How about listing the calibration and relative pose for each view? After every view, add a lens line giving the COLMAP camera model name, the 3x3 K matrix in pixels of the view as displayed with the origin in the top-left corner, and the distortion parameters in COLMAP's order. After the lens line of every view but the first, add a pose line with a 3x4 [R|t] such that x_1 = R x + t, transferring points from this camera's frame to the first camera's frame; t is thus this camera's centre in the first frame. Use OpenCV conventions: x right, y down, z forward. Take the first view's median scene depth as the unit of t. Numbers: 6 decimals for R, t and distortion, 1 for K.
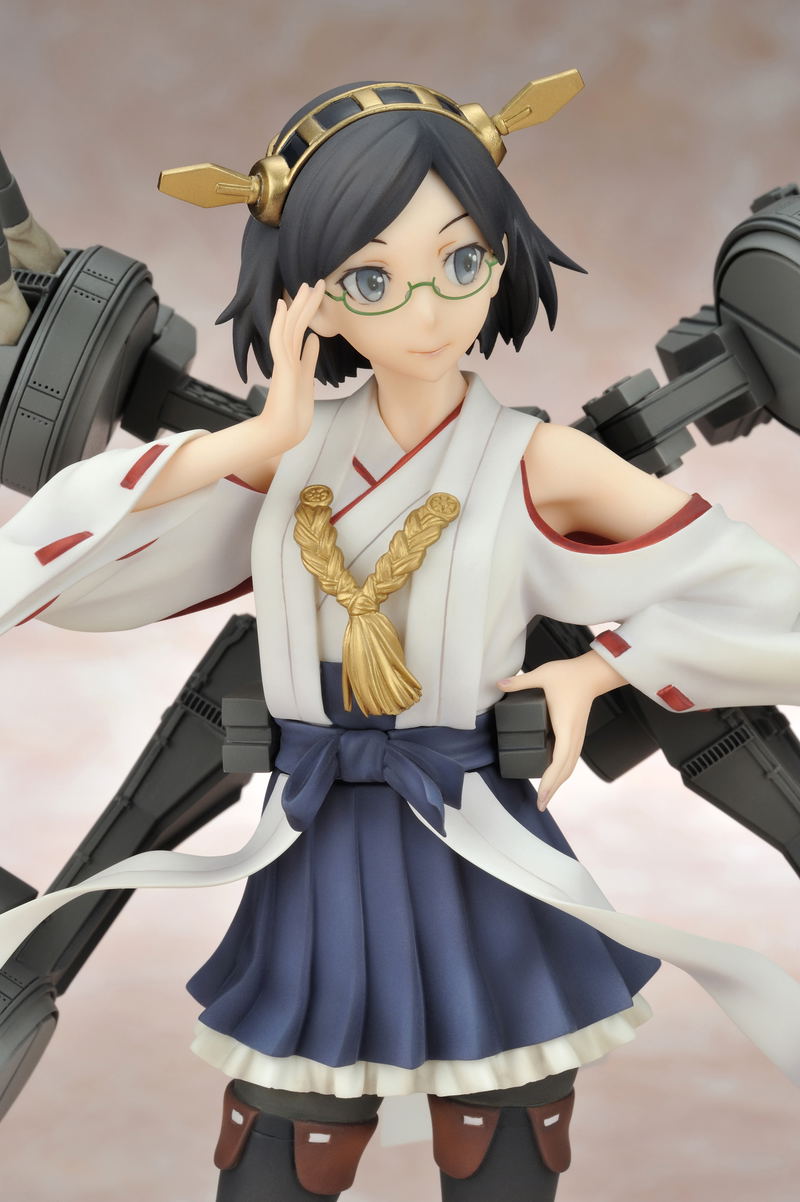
lens RADIAL K [[3683.9, 0, 400.0], [0, 3683.9, 601.0], [0, 0, 1]] dist [0.124674, -0.052893]
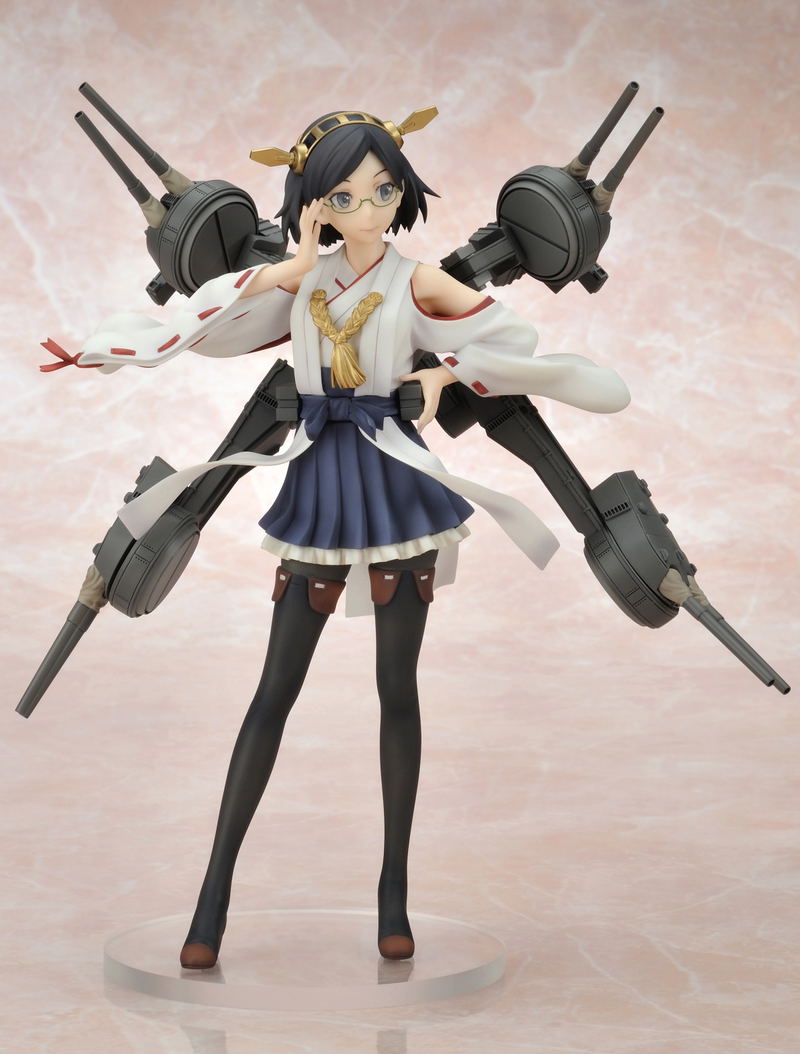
lens RADIAL K [[3606.0, 0, 400.0], [0, 3606.0, 527.0], [0, 0, 1]] dist [0.103009, -0.236419]
pose [[0.999879, 0.001202, 0.015490, -0.007298], [-0.000792, 0.999649, -0.026472, 0.171568], [-0.015516, 0.026457, 0.999530, -1.197708]]
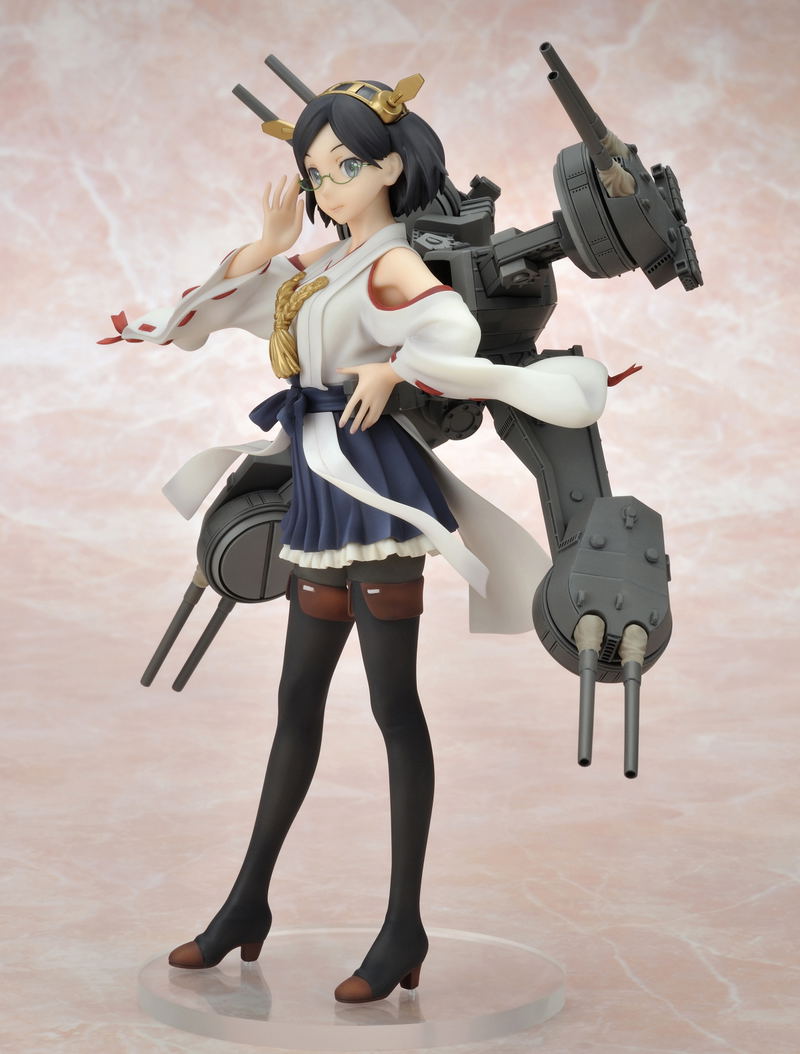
lens RADIAL K [[3606.0, 0, 400.0], [0, 3606.0, 527.0], [0, 0, 1]] dist [0.103009, -0.236419]
pose [[0.585361, 0.091950, -0.805542, 1.679140], [-0.107761, 0.993557, 0.035105, 0.035168], [0.803579, 0.066256, 0.591499, -0.164931]]
